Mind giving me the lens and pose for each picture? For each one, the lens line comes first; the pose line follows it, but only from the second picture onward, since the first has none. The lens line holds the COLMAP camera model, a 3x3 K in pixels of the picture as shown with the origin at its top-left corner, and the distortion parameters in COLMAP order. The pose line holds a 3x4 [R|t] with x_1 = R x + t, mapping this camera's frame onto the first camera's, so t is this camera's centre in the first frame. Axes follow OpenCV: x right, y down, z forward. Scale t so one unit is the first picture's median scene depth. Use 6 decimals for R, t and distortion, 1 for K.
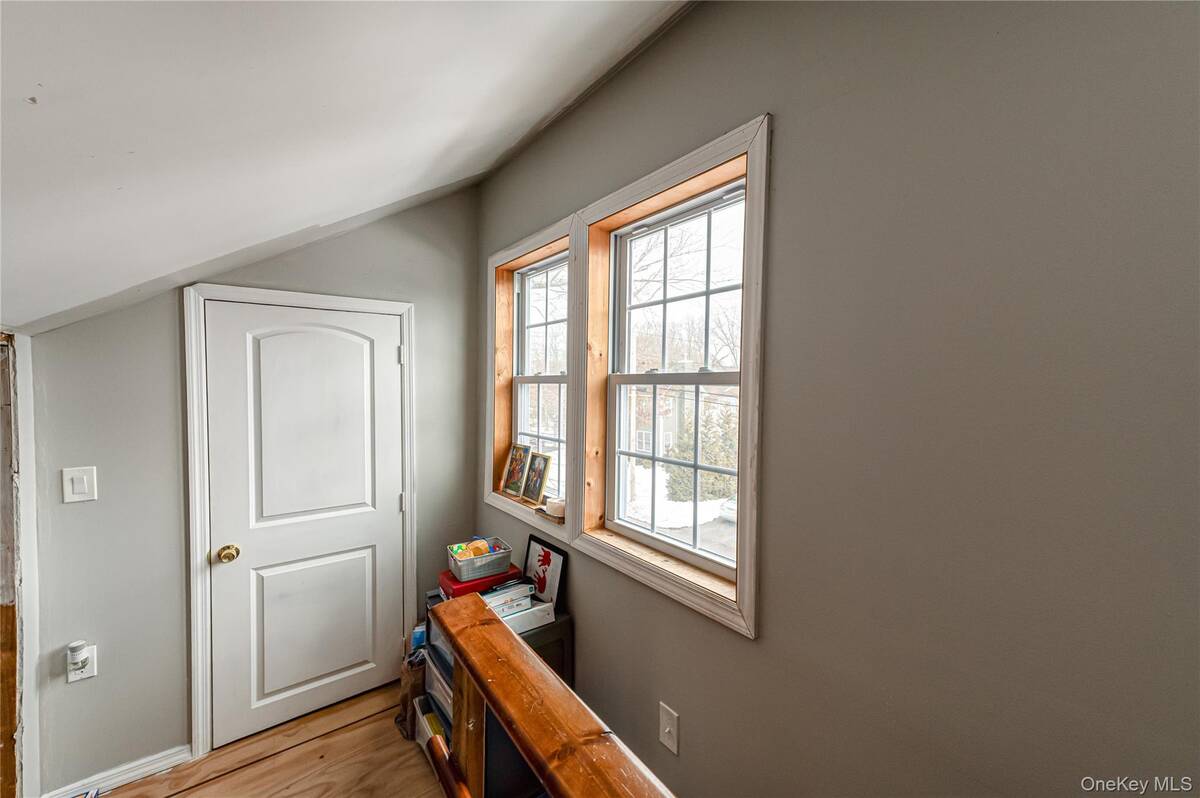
lens RADIAL K [[454.4, 0, 596.8], [0, 454.4, 395.7], [0, 0, 1]] dist [0.011995, 0.000058]
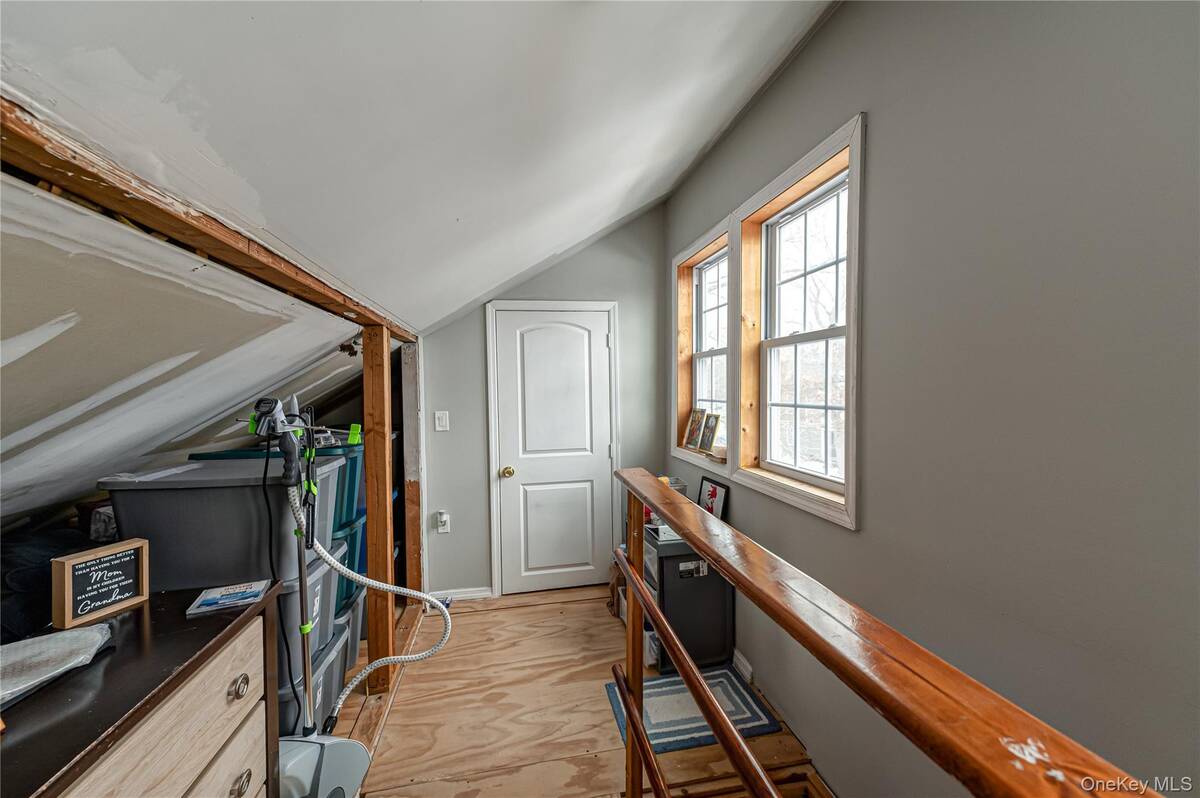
lens RADIAL K [[454.4, 0, 599.7], [0, 454.4, 394.3], [0, 0, 1]] dist [0.011995, 0.000058]
pose [[0.899845, -0.009548, -0.436106, 0.158179], [0.006947, 0.999947, -0.007558, 0.097241], [0.436155, 0.003771, 0.899864, -0.267107]]
